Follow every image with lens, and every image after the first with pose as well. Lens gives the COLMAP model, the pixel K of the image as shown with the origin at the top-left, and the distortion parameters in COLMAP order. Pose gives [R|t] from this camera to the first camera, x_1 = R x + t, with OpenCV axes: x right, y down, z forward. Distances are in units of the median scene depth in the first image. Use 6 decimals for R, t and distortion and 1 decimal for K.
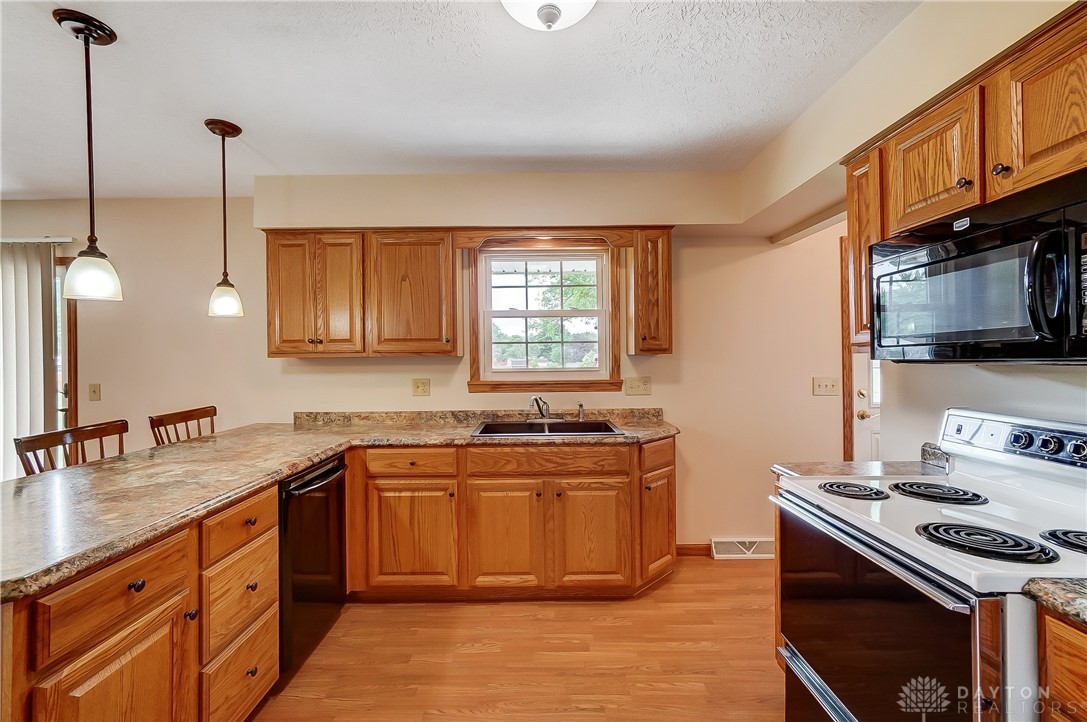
lens RADIAL K [[473.8, 0, 537.1], [0, 473.8, 357.1], [0, 0, 1]] dist [-0.019512, 0.017397]
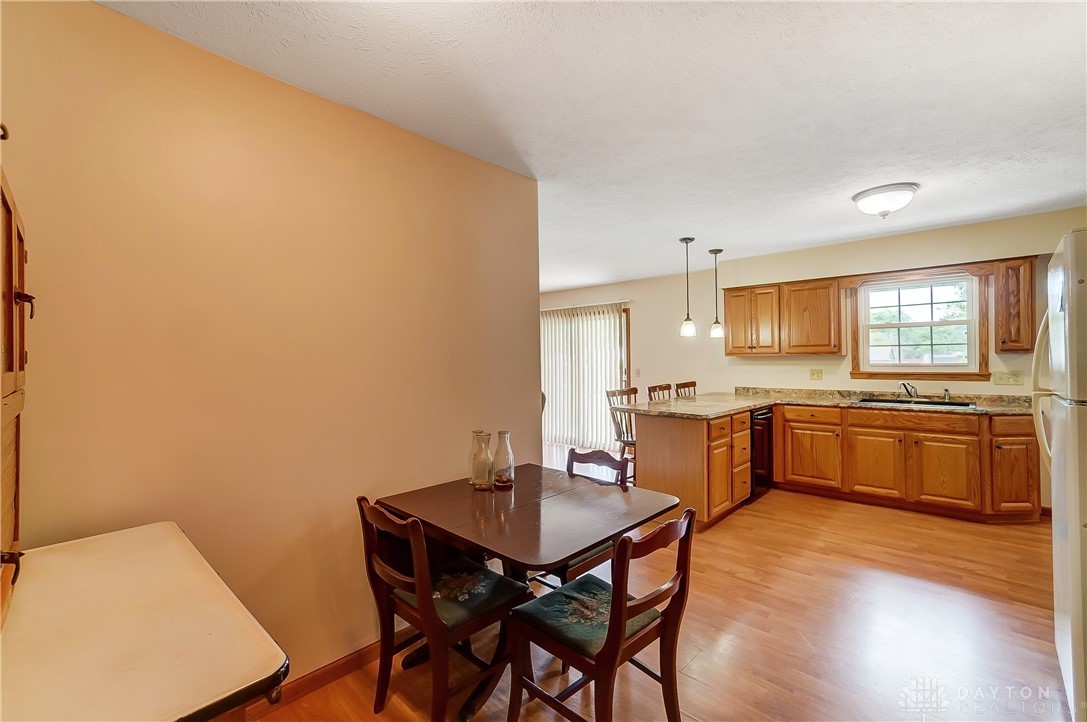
lens RADIAL K [[473.8, 0, 537.1], [0, 473.8, 357.1], [0, 0, 1]] dist [-0.019512, 0.017397]
pose [[0.731435, 0.000322, -0.681911, 0.174322], [0.004418, 0.999977, 0.005211, -0.008713], [0.681897, -0.006824, 0.731416, -0.920439]]
